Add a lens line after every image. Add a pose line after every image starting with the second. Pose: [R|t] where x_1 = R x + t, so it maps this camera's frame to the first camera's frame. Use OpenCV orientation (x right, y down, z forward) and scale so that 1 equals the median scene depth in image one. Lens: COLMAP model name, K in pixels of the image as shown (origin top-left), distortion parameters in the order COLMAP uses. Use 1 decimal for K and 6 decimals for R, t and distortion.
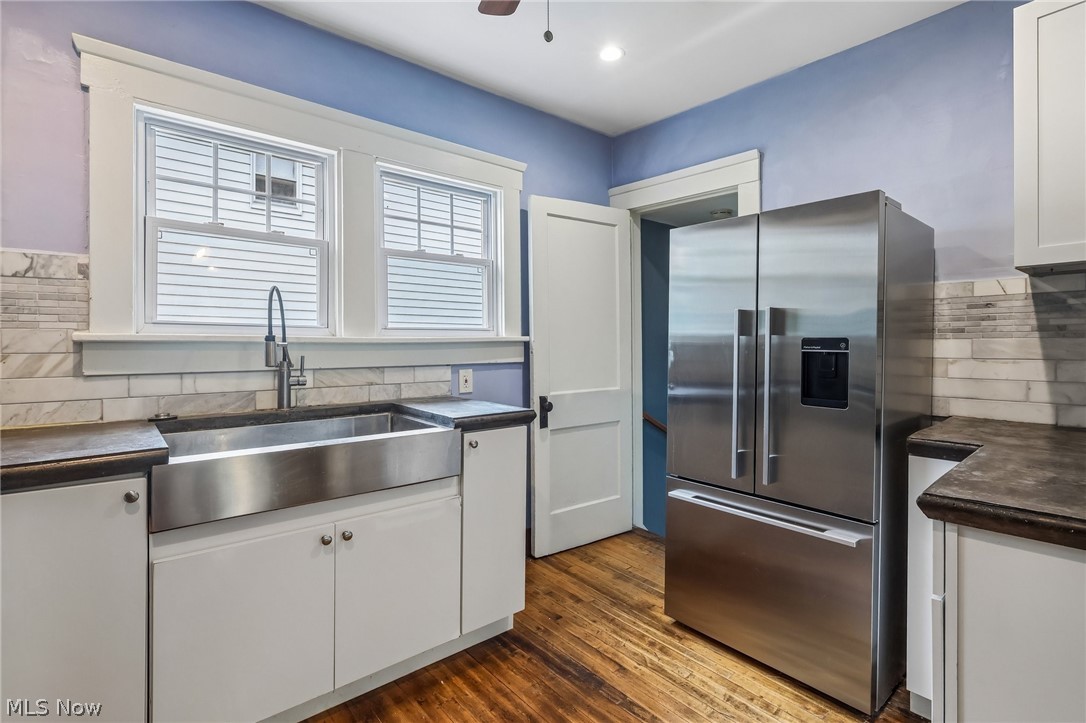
lens RADIAL K [[514.5, 0, 545.3], [0, 514.5, 346.7], [0, 0, 1]] dist [-0.000244, 0.000026]
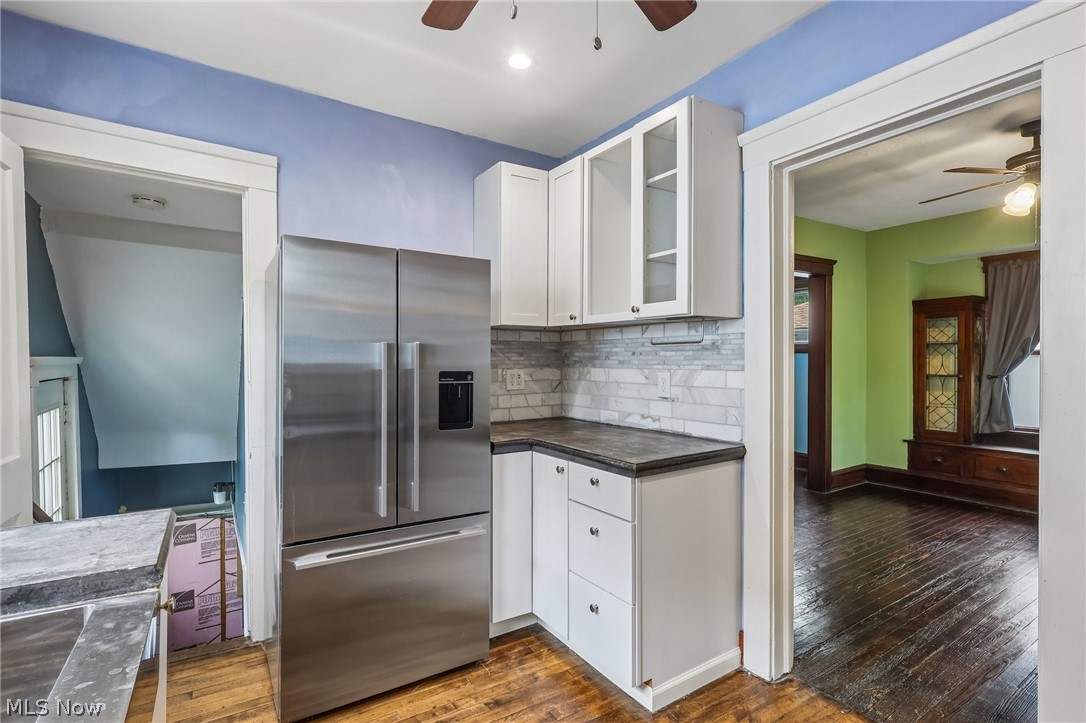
lens RADIAL K [[514.0, 0, 539.0], [0, 514.0, 371.8], [0, 0, 1]] dist [0.000944, 0.000329]
pose [[0.142216, -0.011863, 0.989765, -0.595823], [0.011550, 0.999880, 0.010325, -0.025254], [-0.989768, 0.009964, 0.142336, 0.622059]]
